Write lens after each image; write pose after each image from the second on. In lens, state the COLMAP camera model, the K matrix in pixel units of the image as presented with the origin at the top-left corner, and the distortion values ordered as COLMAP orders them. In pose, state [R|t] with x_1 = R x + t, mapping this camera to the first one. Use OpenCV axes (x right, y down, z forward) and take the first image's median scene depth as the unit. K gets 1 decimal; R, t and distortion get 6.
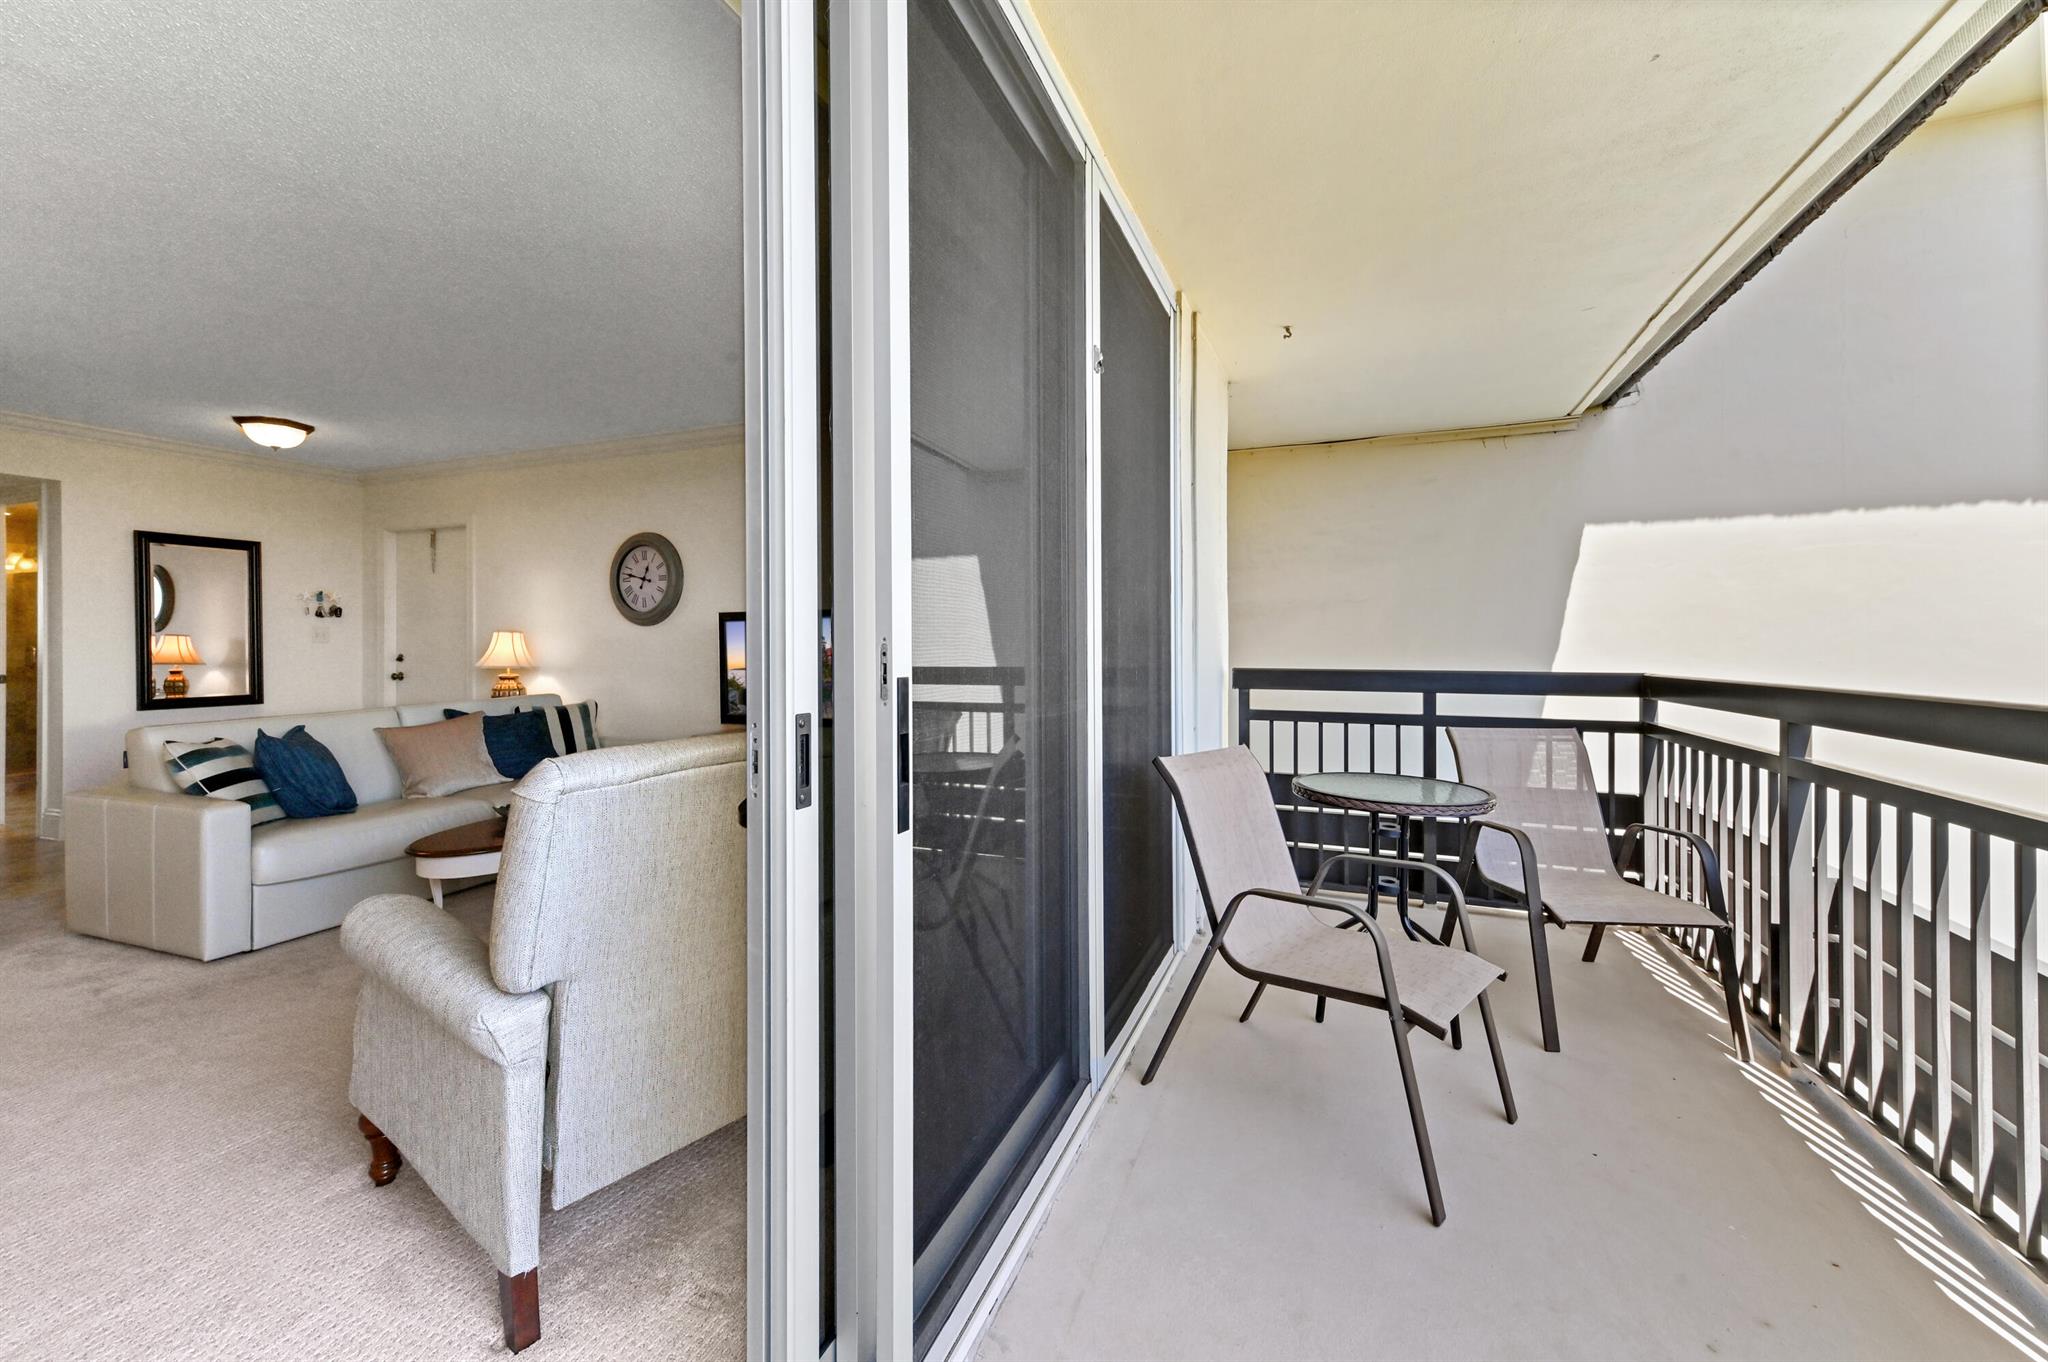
lens RADIAL K [[796.2, 0, 1028.1], [0, 796.2, 659.6], [0, 0, 1]] dist [0.000550, 0.000087]
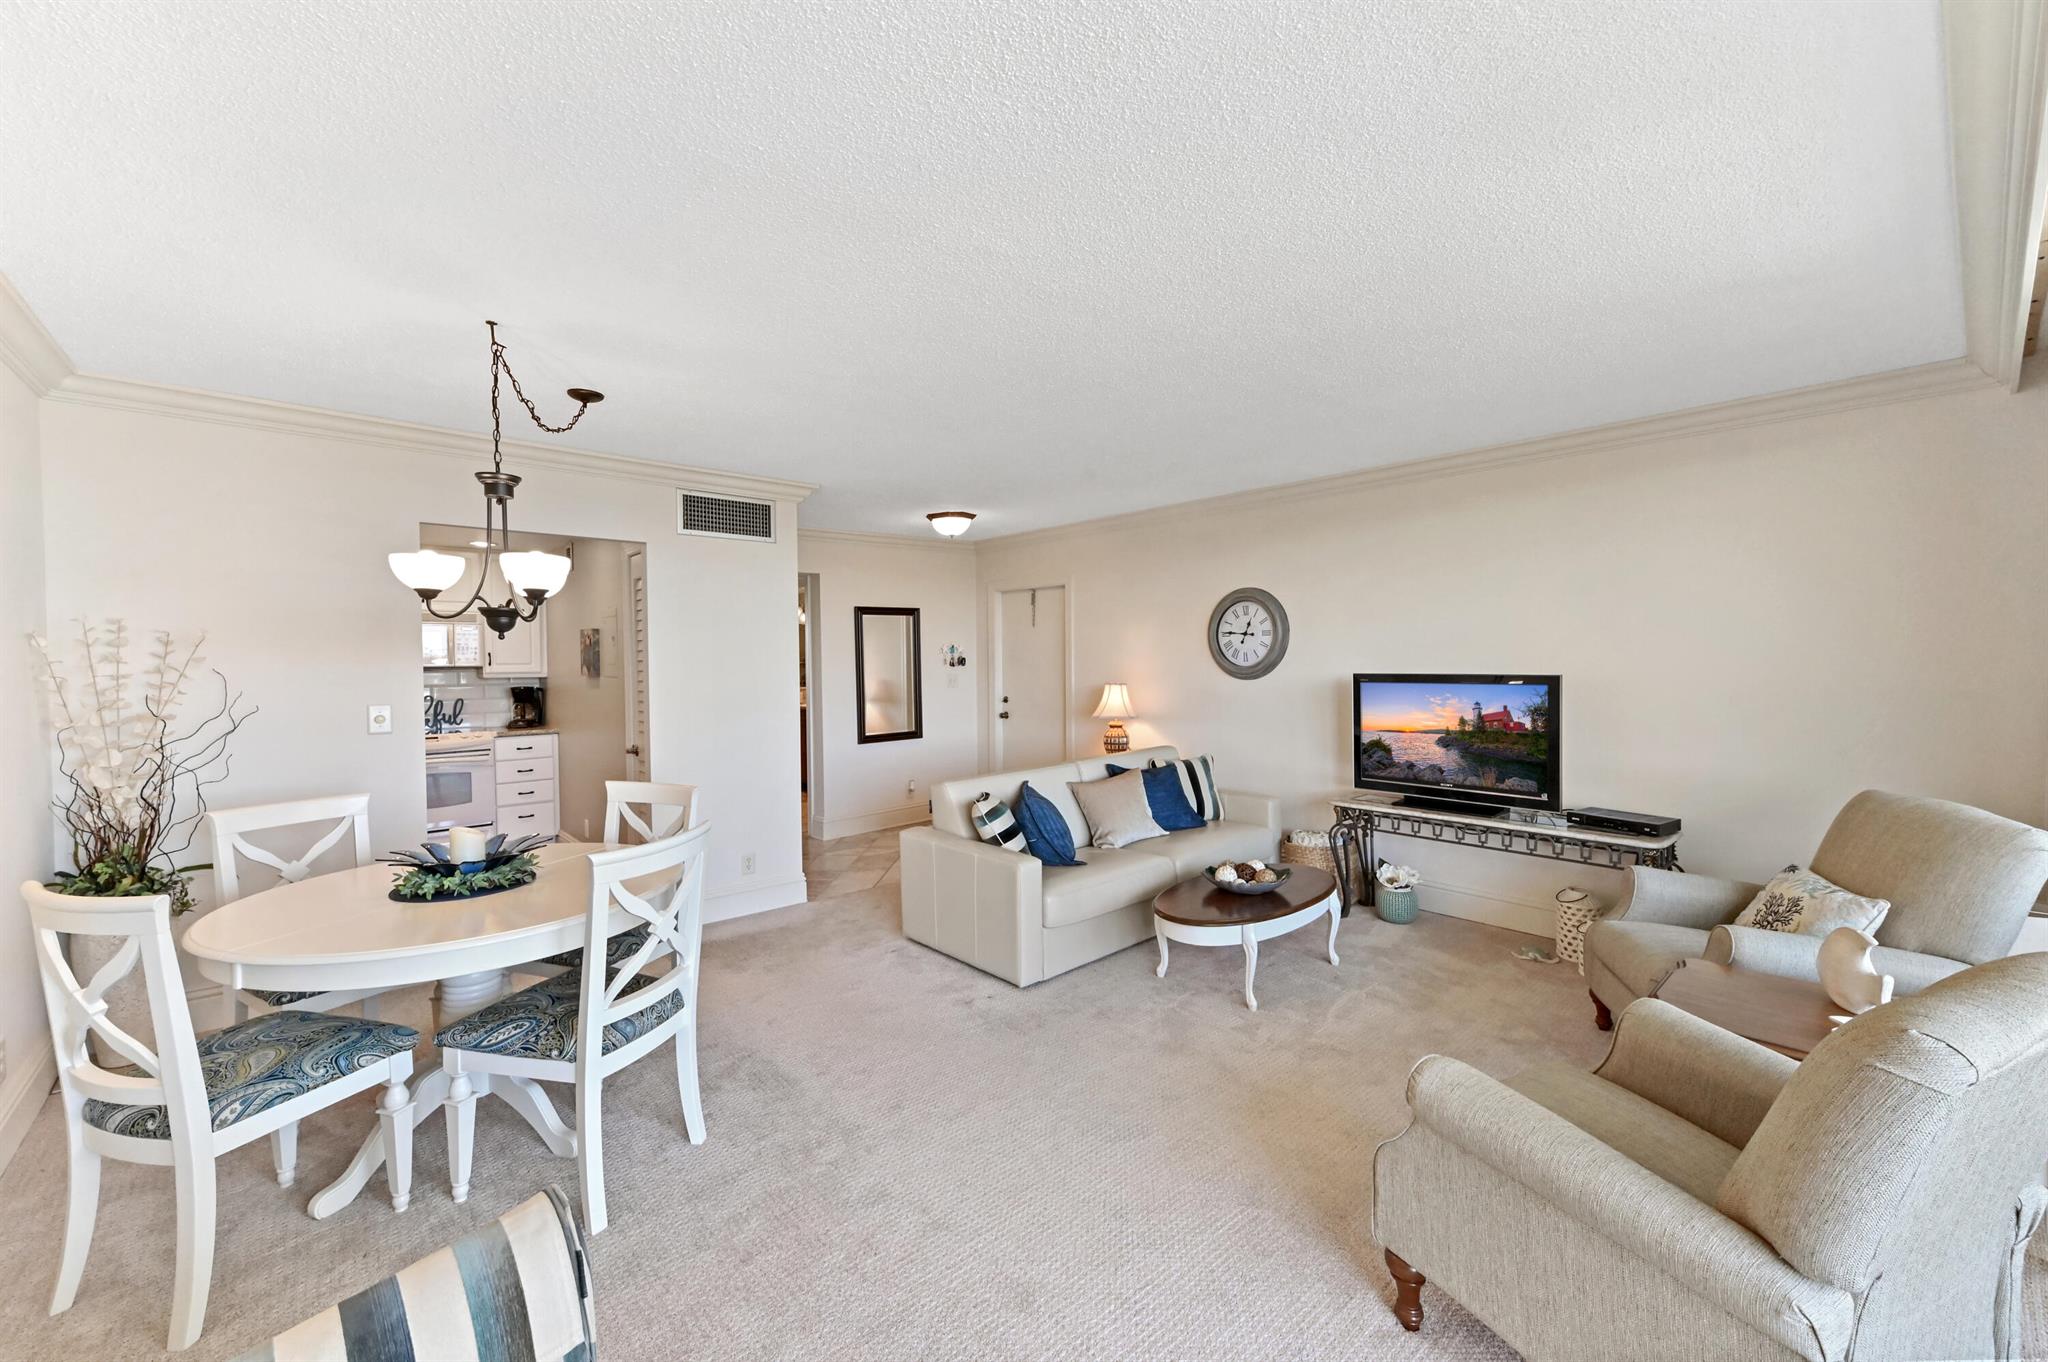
lens RADIAL K [[807.8, 0, 1020.9], [0, 807.8, 698.7], [0, 0, 1]] dist [0.011178, 0.000038]
pose [[0.877744, 0.014008, -0.478924, -0.240846], [0.005722, 0.999195, 0.039714, -0.061626], [0.479095, -0.037599, 0.876957, -0.040081]]
